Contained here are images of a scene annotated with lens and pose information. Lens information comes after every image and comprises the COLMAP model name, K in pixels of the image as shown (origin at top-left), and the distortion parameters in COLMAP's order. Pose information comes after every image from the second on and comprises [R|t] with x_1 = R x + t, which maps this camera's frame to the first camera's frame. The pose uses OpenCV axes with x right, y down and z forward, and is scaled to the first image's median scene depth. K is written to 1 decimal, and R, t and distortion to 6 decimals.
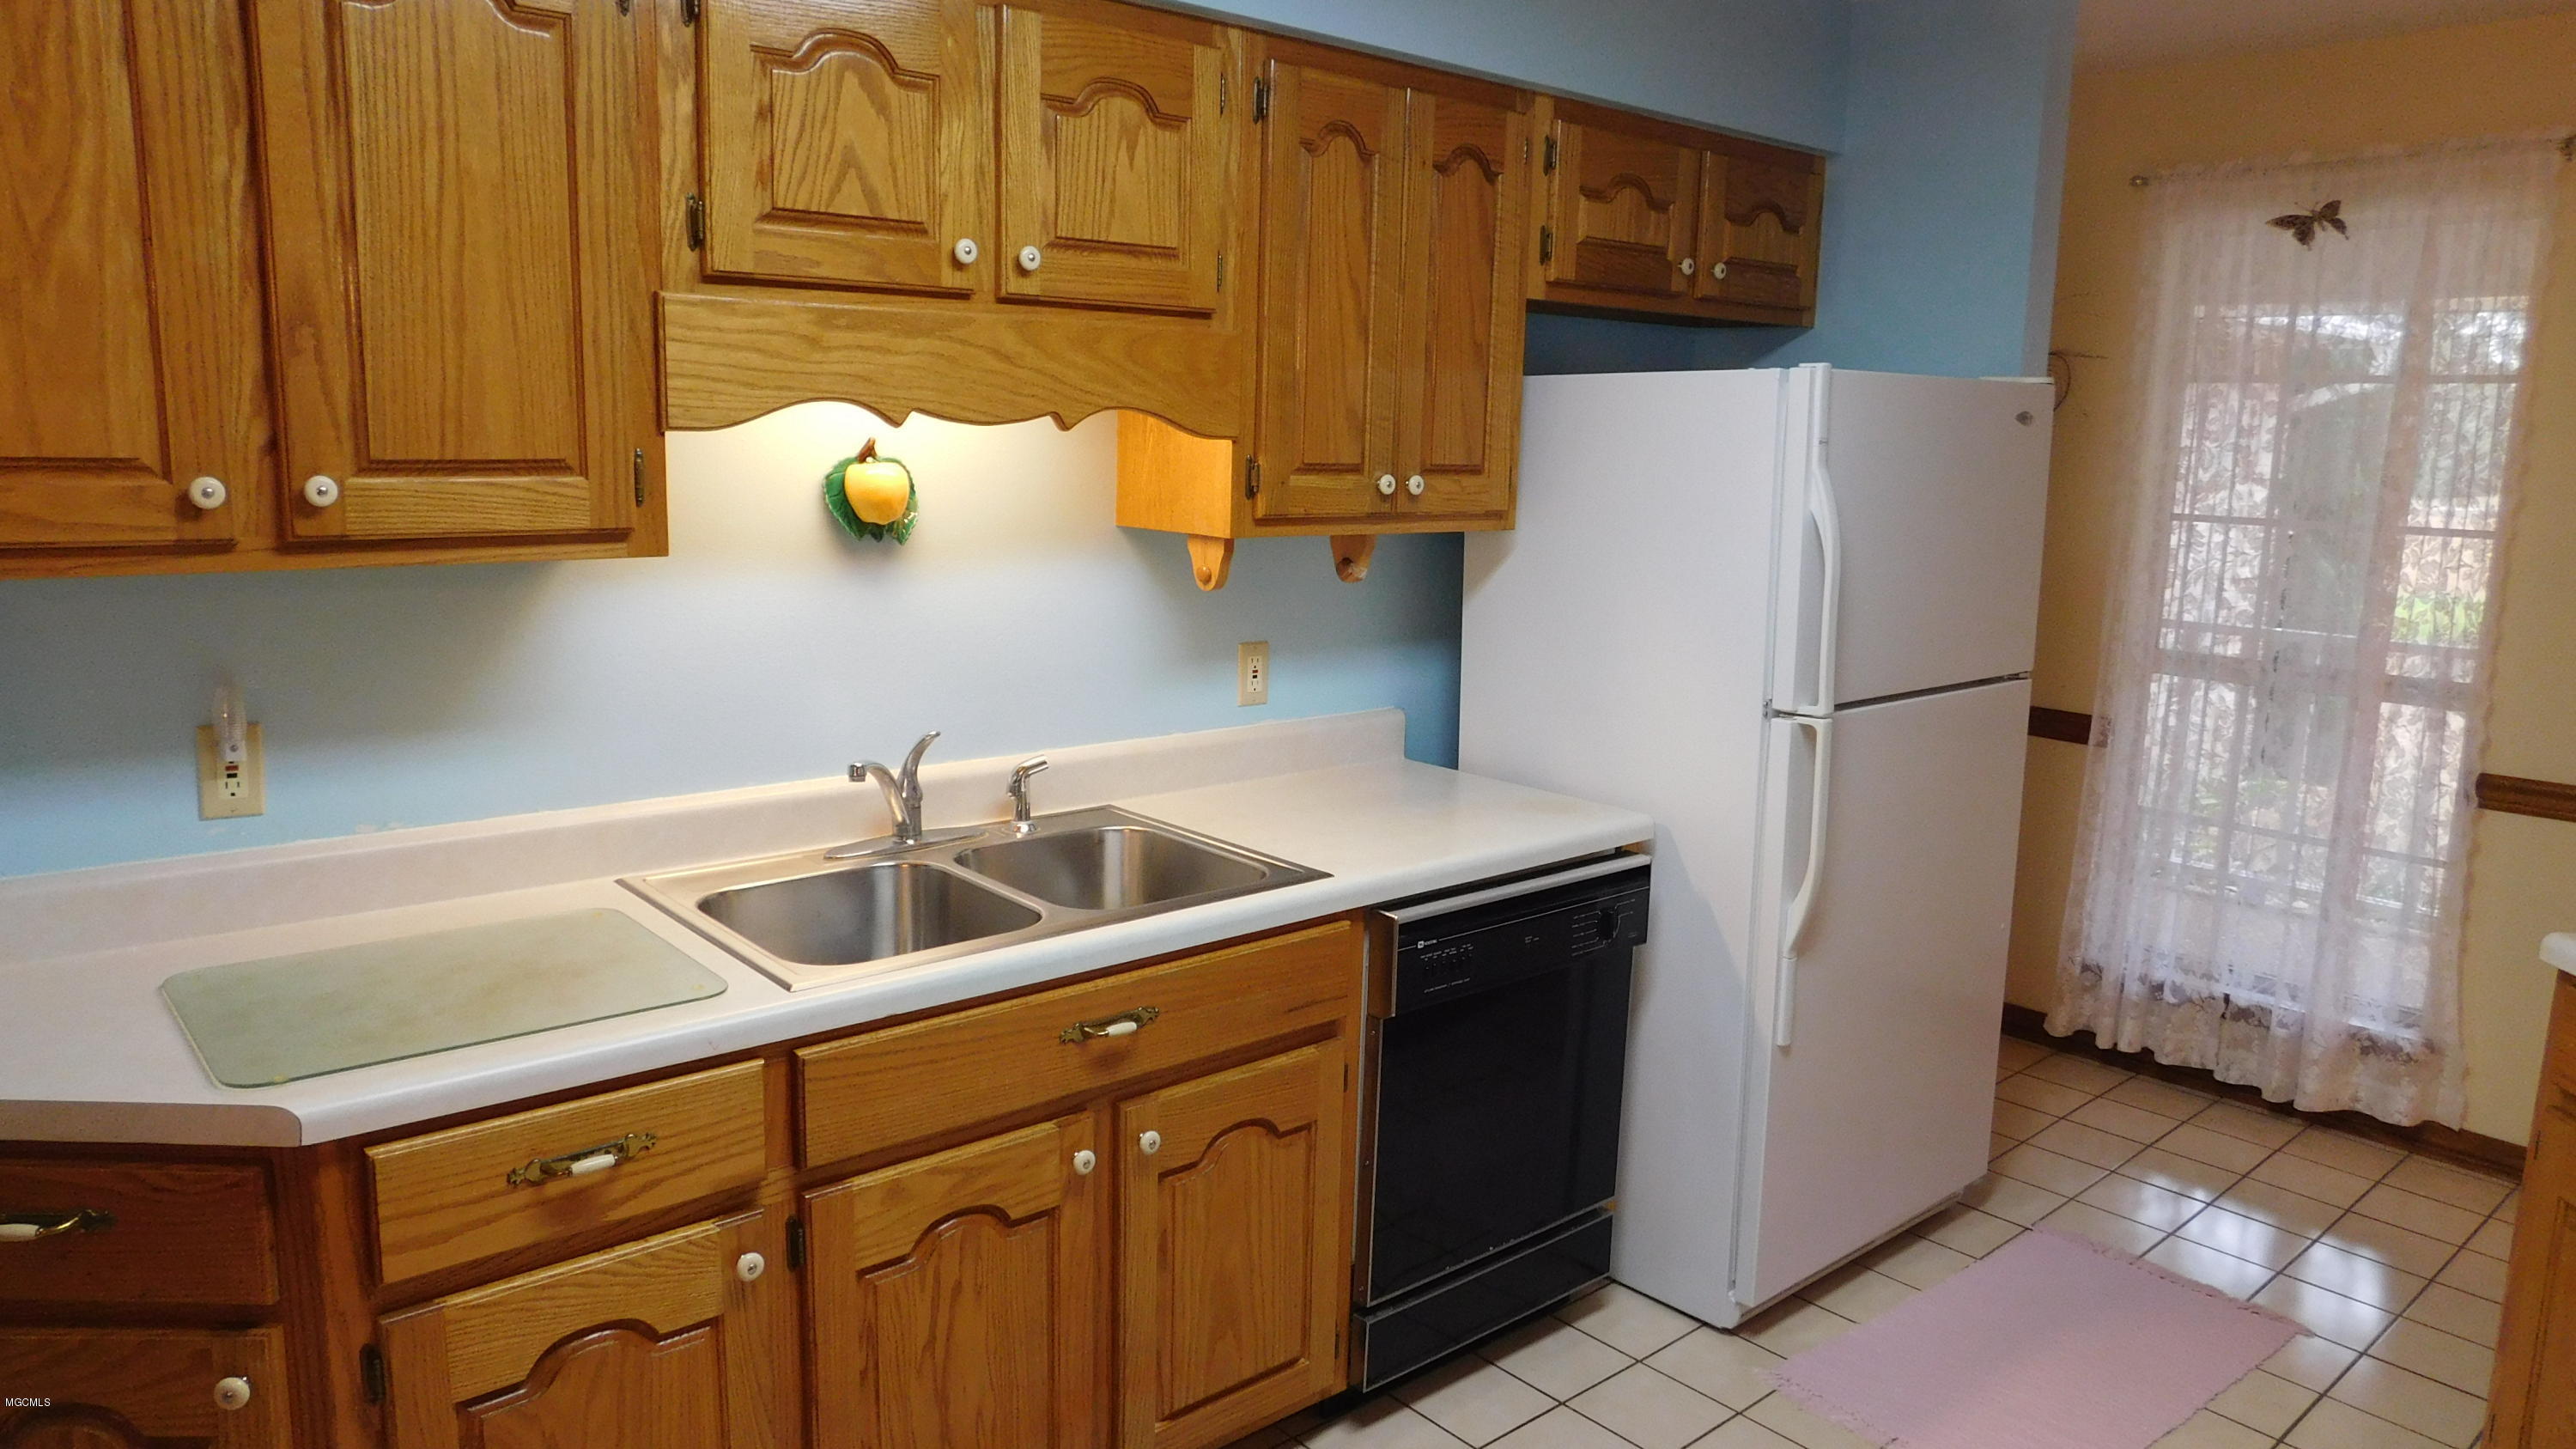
lens RADIAL K [[1685.5, 0, 1288.0], [0, 1685.5, 724.5], [0, 0, 1]] dist [-0.070184, 0.050065]
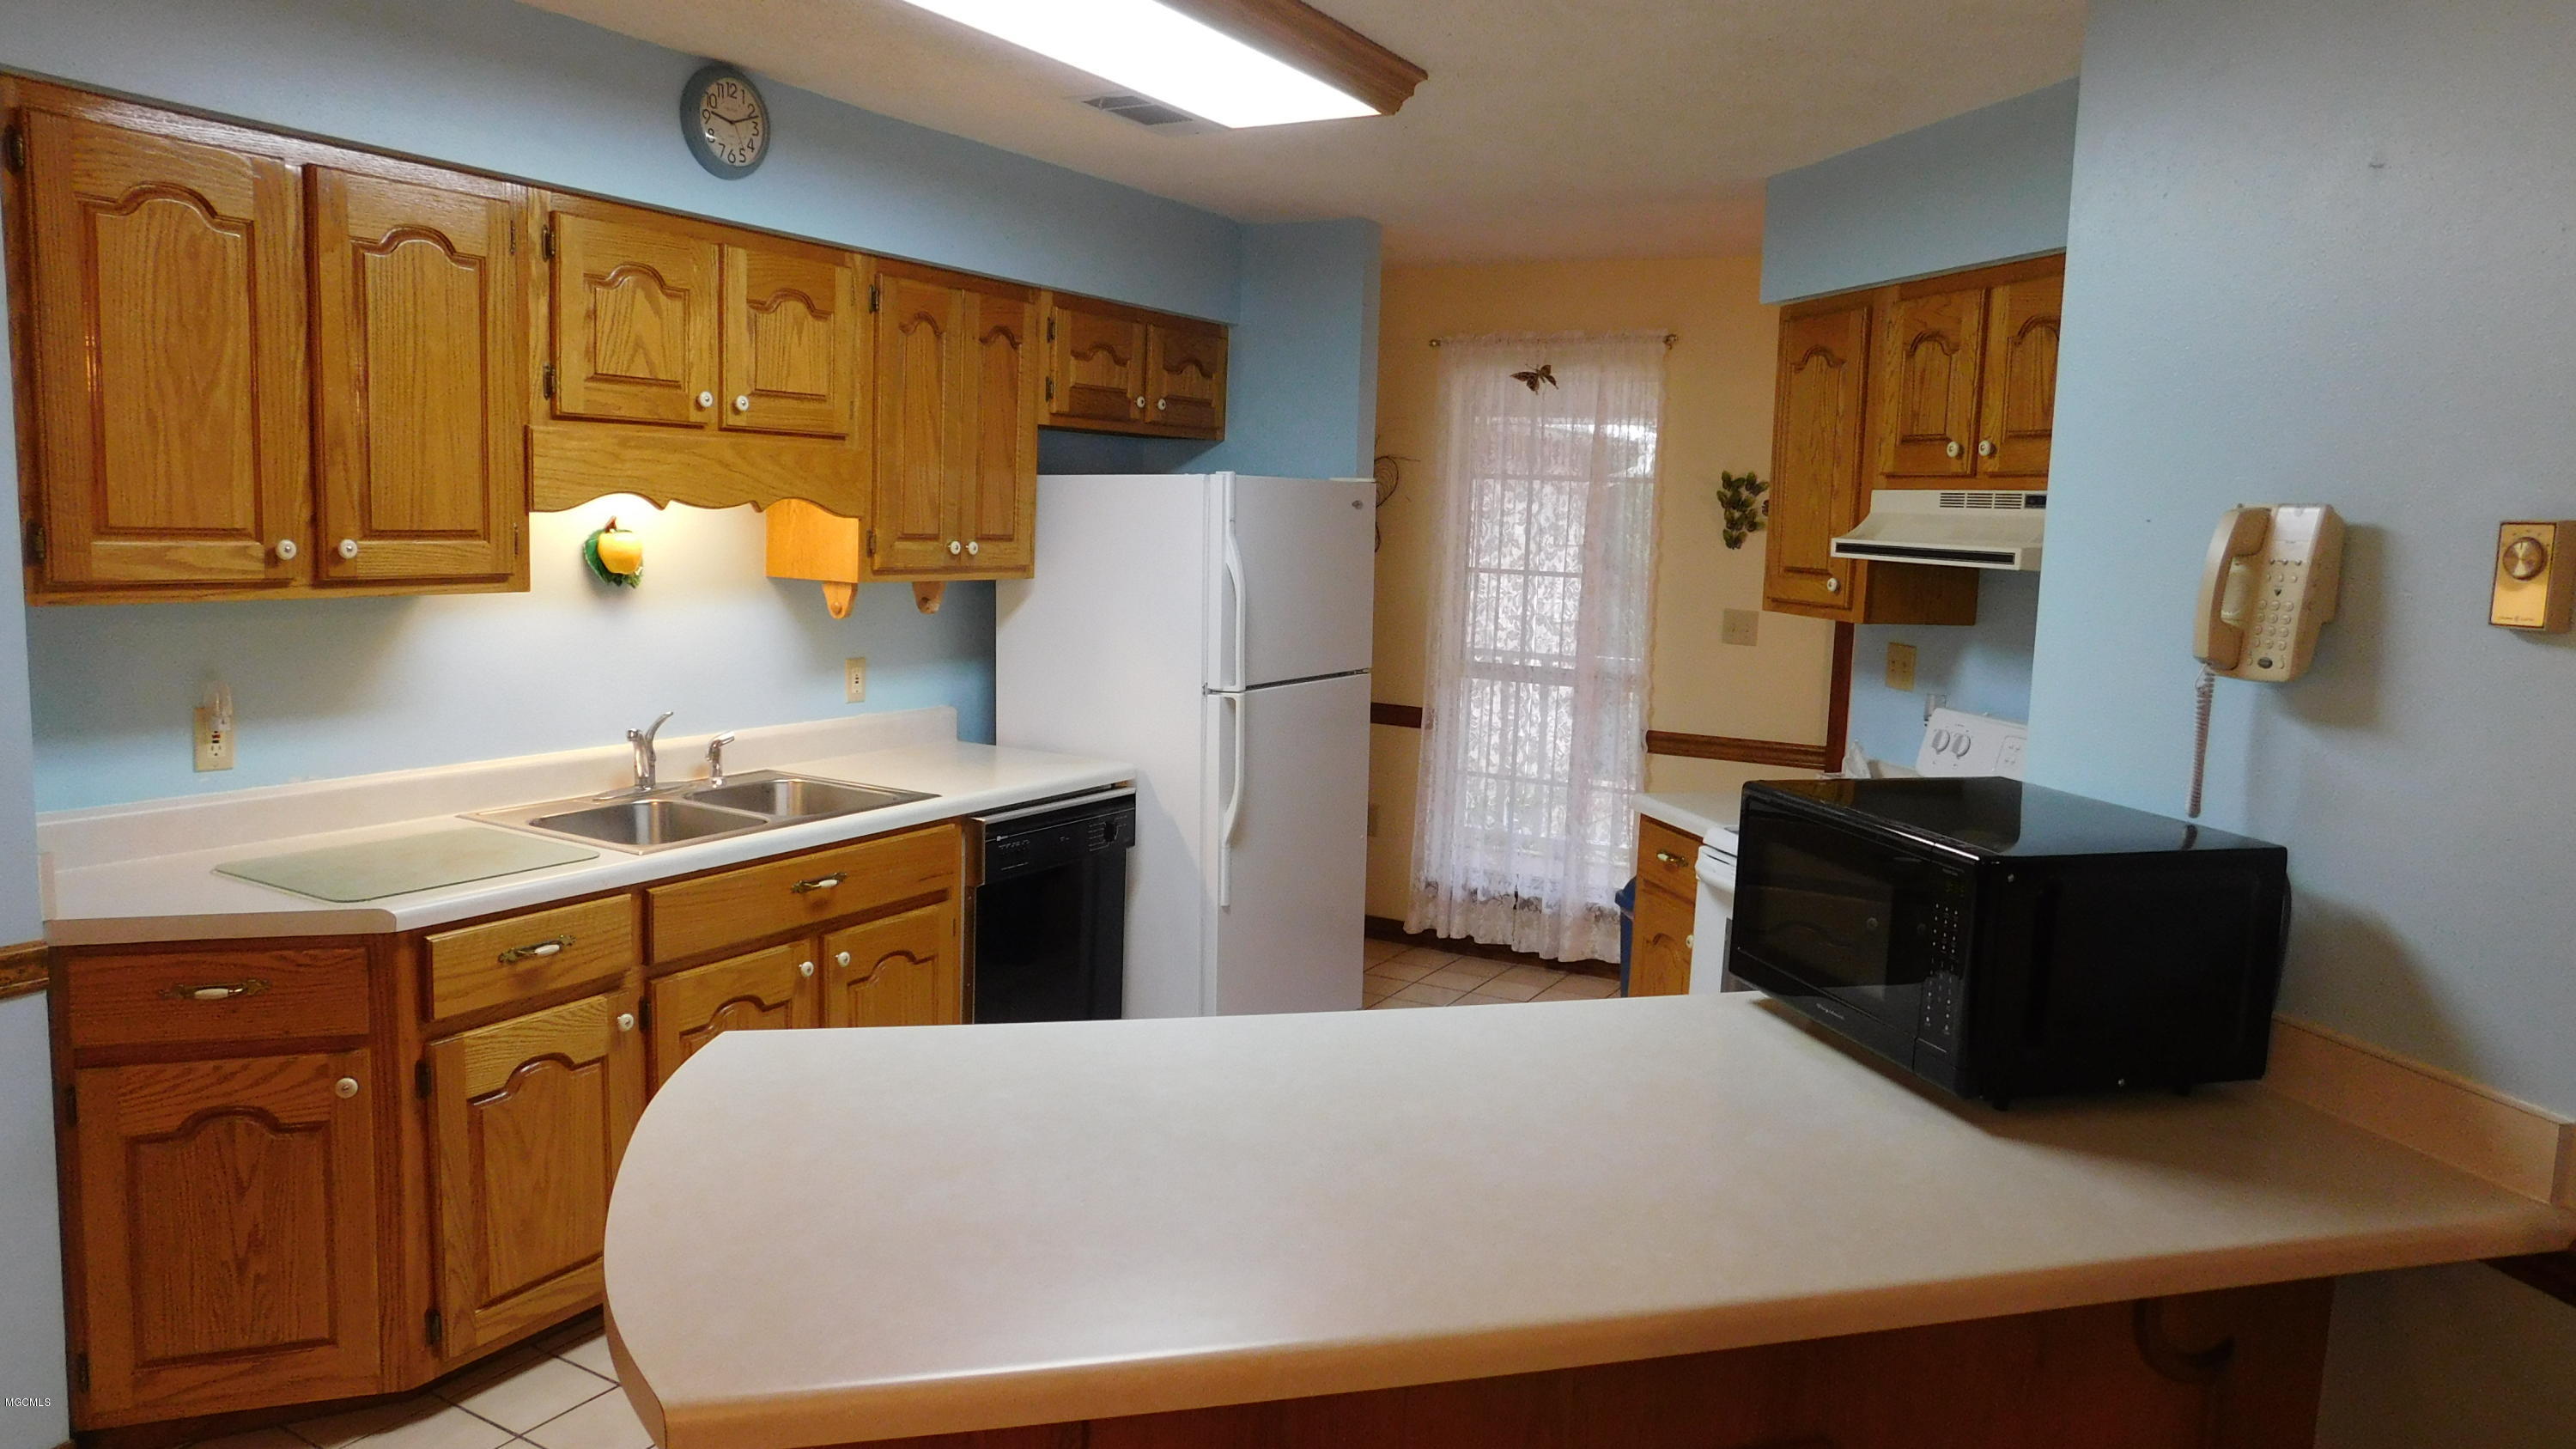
lens RADIAL K [[1693.8, 0, 1288.0], [0, 1693.8, 724.5], [0, 0, 1]] dist [-0.064211, 0.040499]
pose [[0.944679, -0.031779, 0.326452, -0.183740], [0.044744, 0.998477, -0.032282, 0.090133], [-0.324929, 0.045103, 0.944662, -0.603586]]
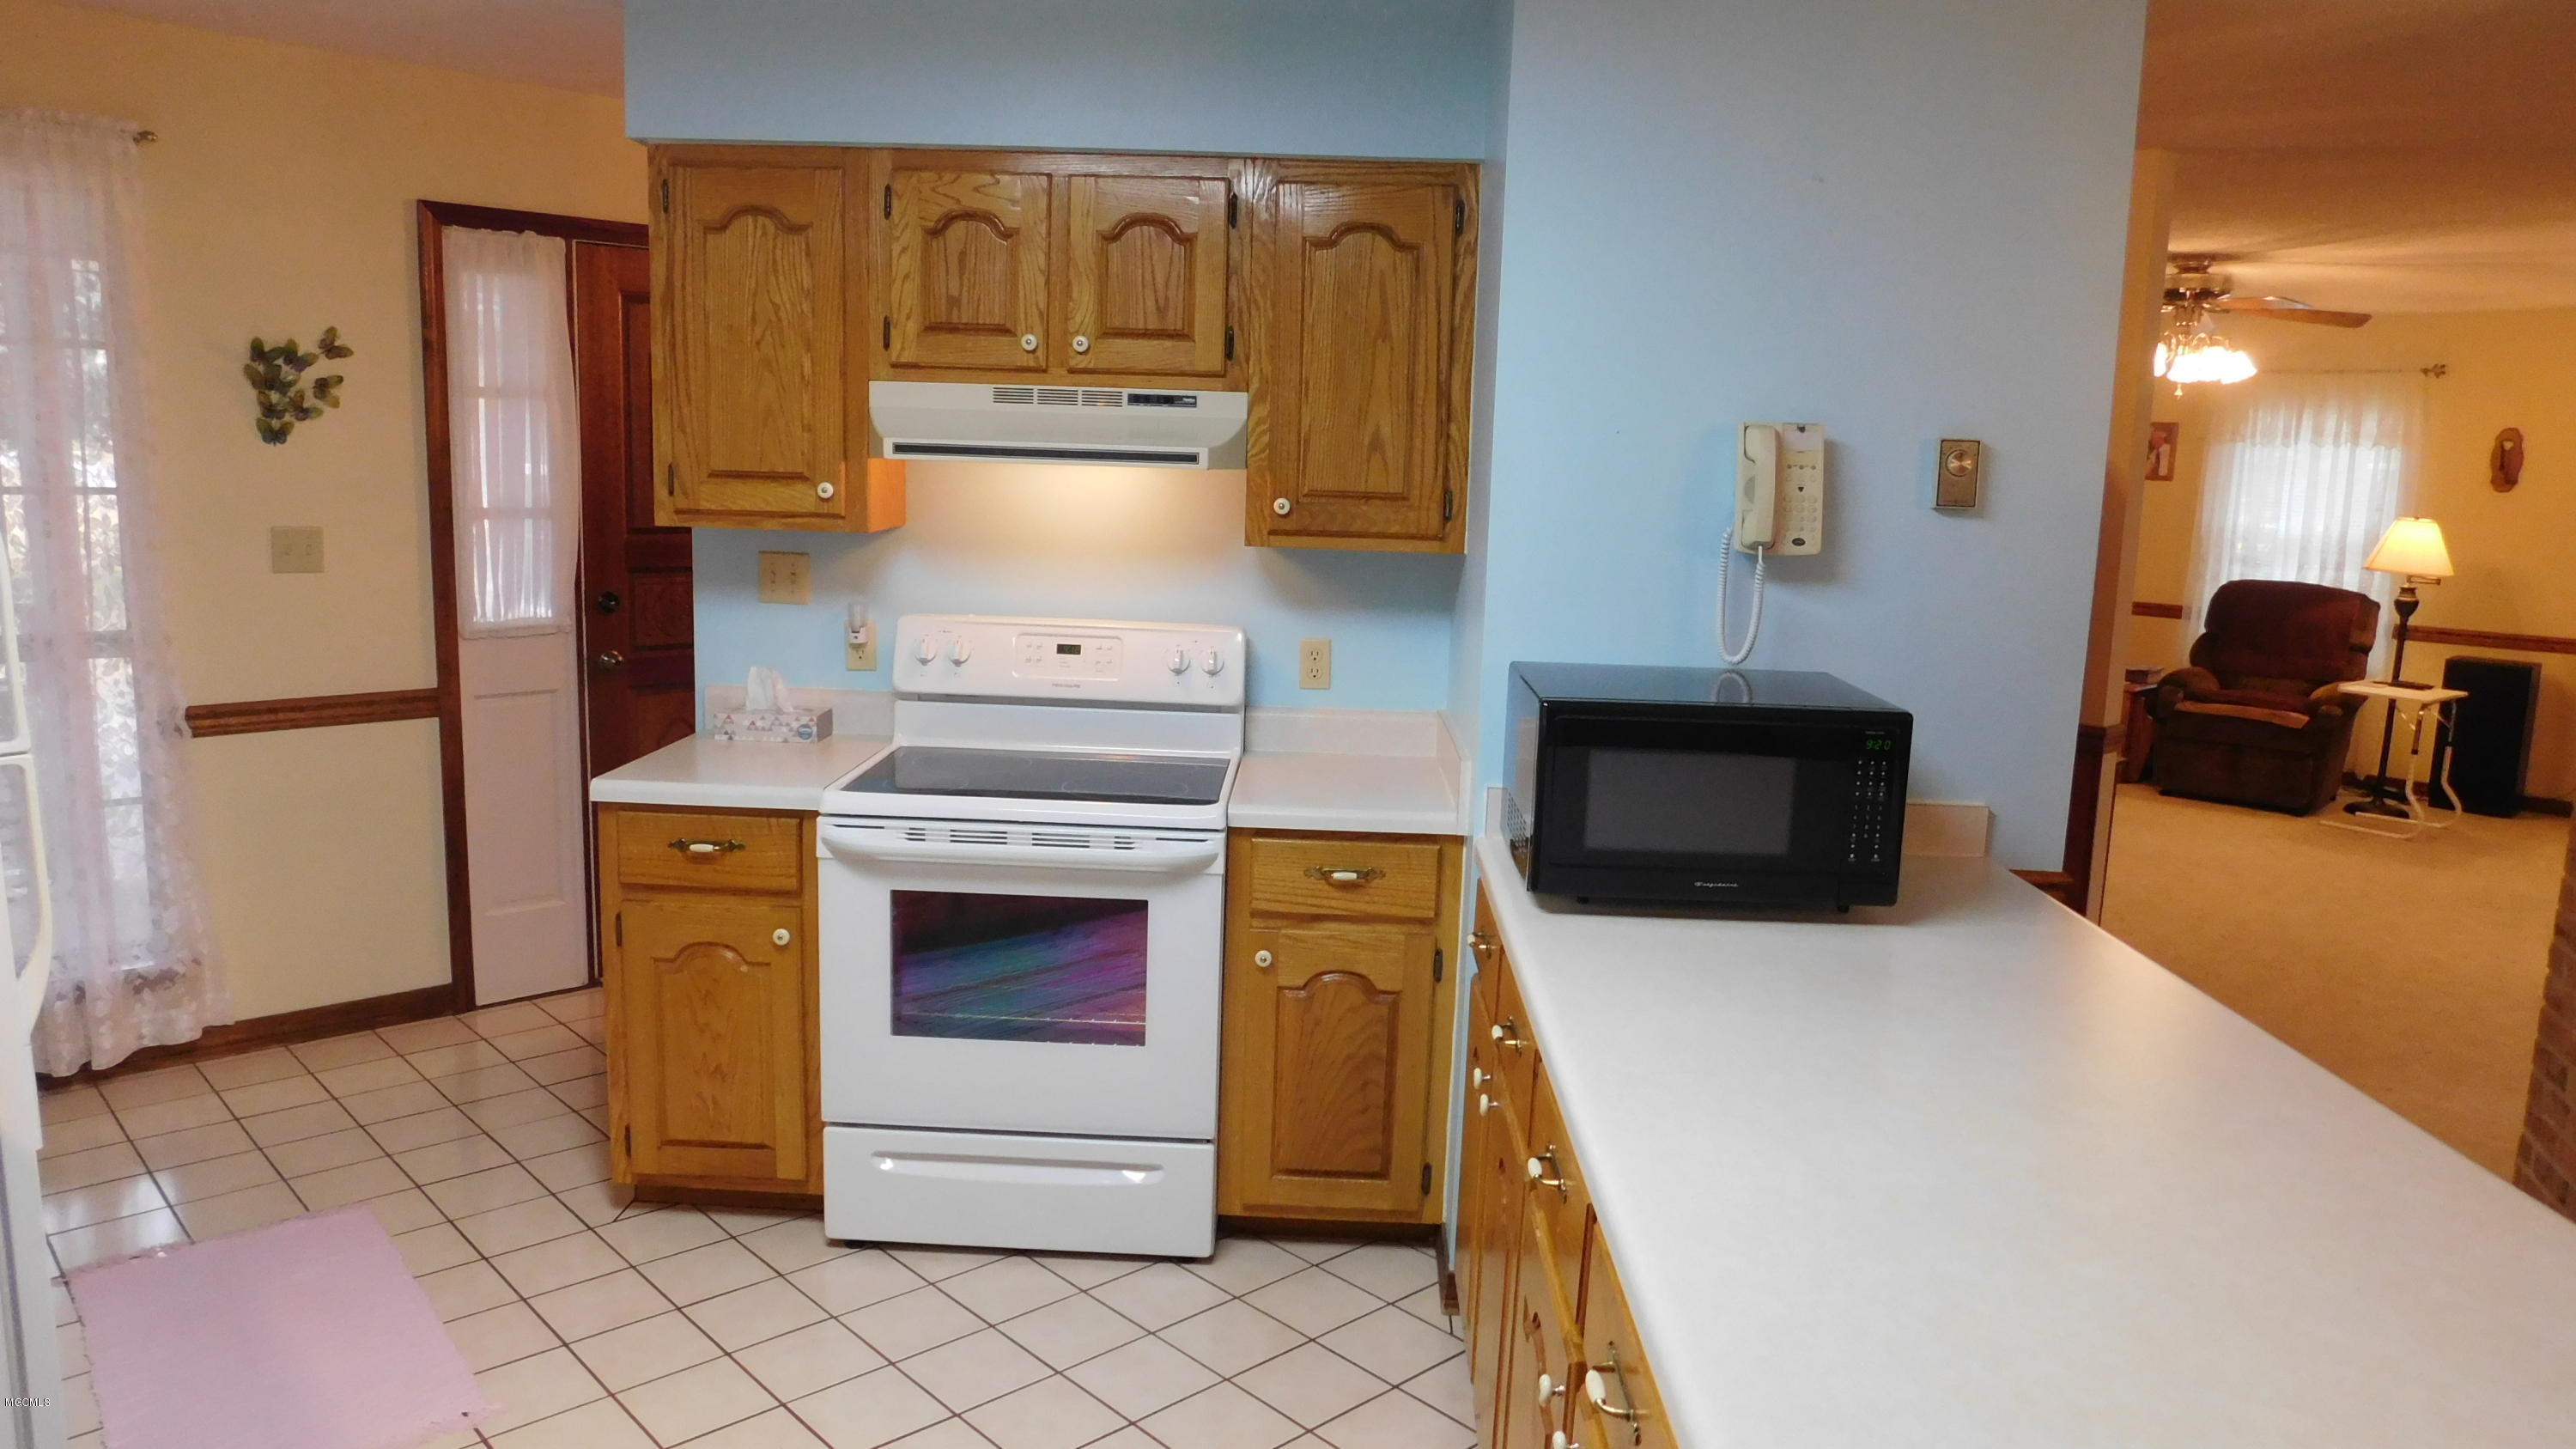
lens RADIAL K [[1685.5, 0, 1288.0], [0, 1685.5, 724.5], [0, 0, 1]] dist [-0.070184, 0.050065]
pose [[-0.042355, -0.185772, 0.981680, -0.584392], [0.141615, 0.971525, 0.189960, -0.095222], [-0.989015, 0.147066, -0.014841, 0.426528]]
